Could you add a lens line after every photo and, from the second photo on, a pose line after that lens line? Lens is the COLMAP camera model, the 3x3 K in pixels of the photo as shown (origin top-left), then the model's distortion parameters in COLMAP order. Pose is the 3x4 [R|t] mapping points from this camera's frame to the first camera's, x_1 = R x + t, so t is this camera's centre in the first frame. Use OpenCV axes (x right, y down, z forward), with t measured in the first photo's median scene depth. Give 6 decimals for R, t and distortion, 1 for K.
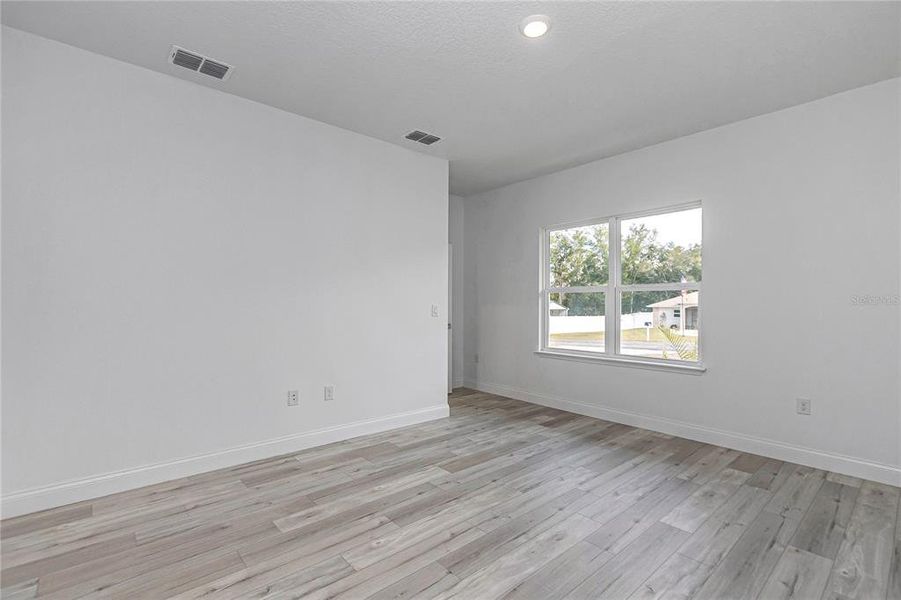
lens RADIAL K [[409.5, 0, 450.5], [0, 409.5, 300.0], [0, 0, 1]] dist [0.000960, -0.000019]
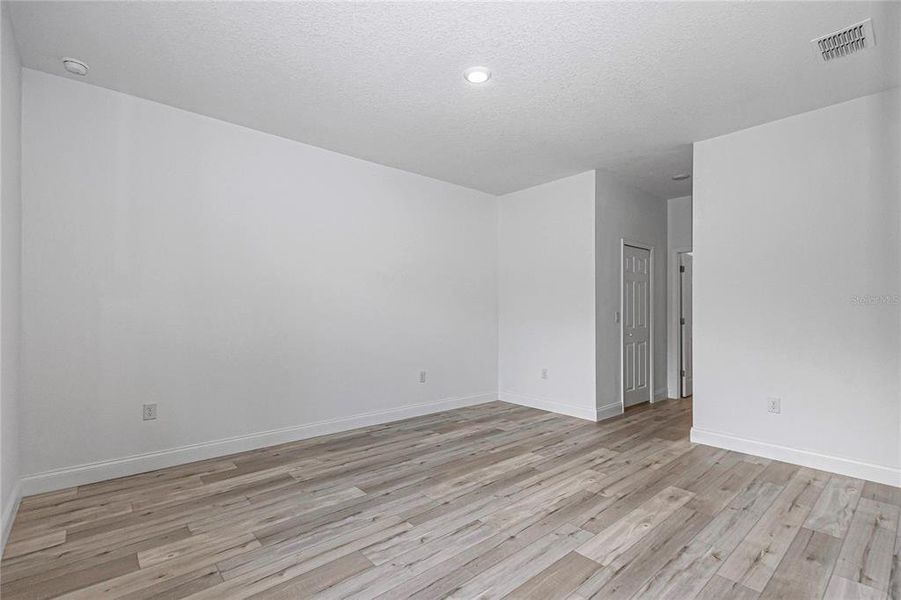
lens RADIAL K [[409.6, 0, 451.5], [0, 409.6, 312.6], [0, 0, 1]] dist [-0.003430, -0.000576]
pose [[-0.999967, -0.008114, -0.000105, 0.255327], [-0.008114, 0.999966, -0.001677, 0.022405], [0.000119, -0.001676, -0.999999, 2.010324]]
